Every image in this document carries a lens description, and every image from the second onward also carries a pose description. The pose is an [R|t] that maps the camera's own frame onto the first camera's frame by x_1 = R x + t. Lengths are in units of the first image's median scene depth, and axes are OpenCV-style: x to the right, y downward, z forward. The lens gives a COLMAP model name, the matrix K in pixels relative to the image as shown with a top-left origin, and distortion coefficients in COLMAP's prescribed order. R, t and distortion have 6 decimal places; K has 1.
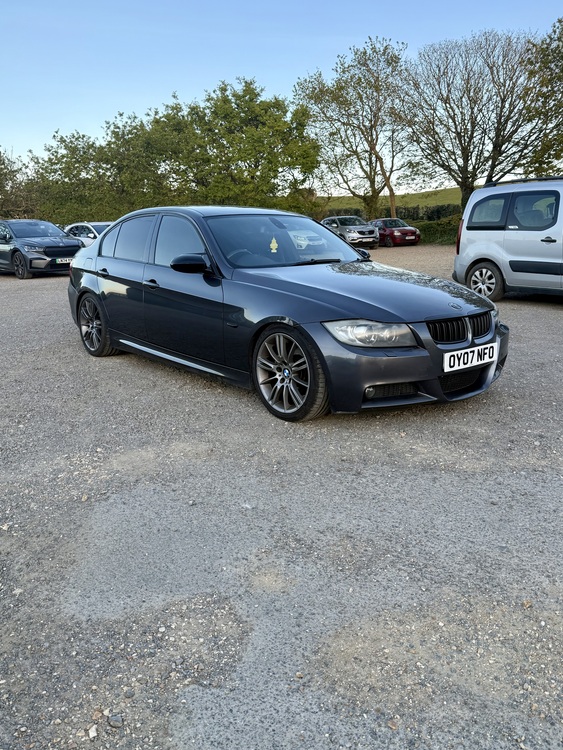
lens RADIAL K [[581.4, 0, 282.7], [0, 581.4, 374.2], [0, 0, 1]] dist [0.055128, -0.000882]
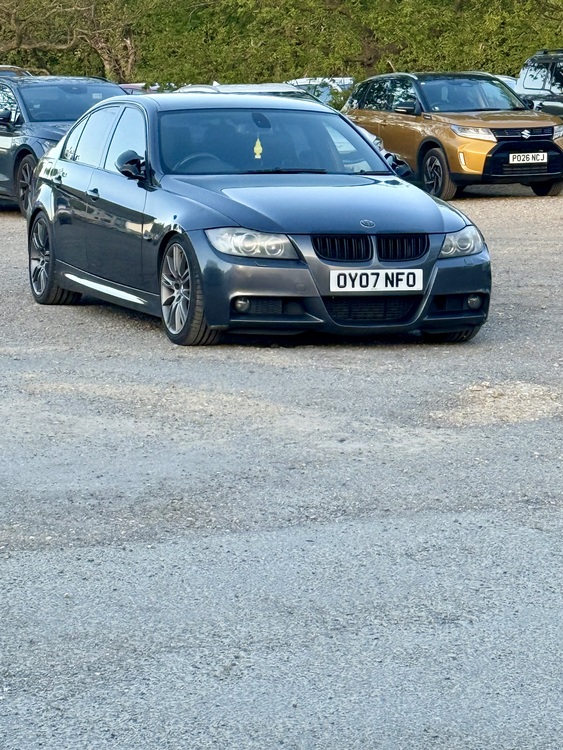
lens RADIAL K [[2519.7, 0, 281.4], [0, 2519.7, 375.1], [0, 0, 1]] dist [-0.523999, 0.000000]
pose [[0.937115, 0.062301, -0.343416, 1.471819], [-0.105225, 0.988589, -0.107794, 0.523544], [0.332781, 0.137151, 0.932977, -2.501491]]
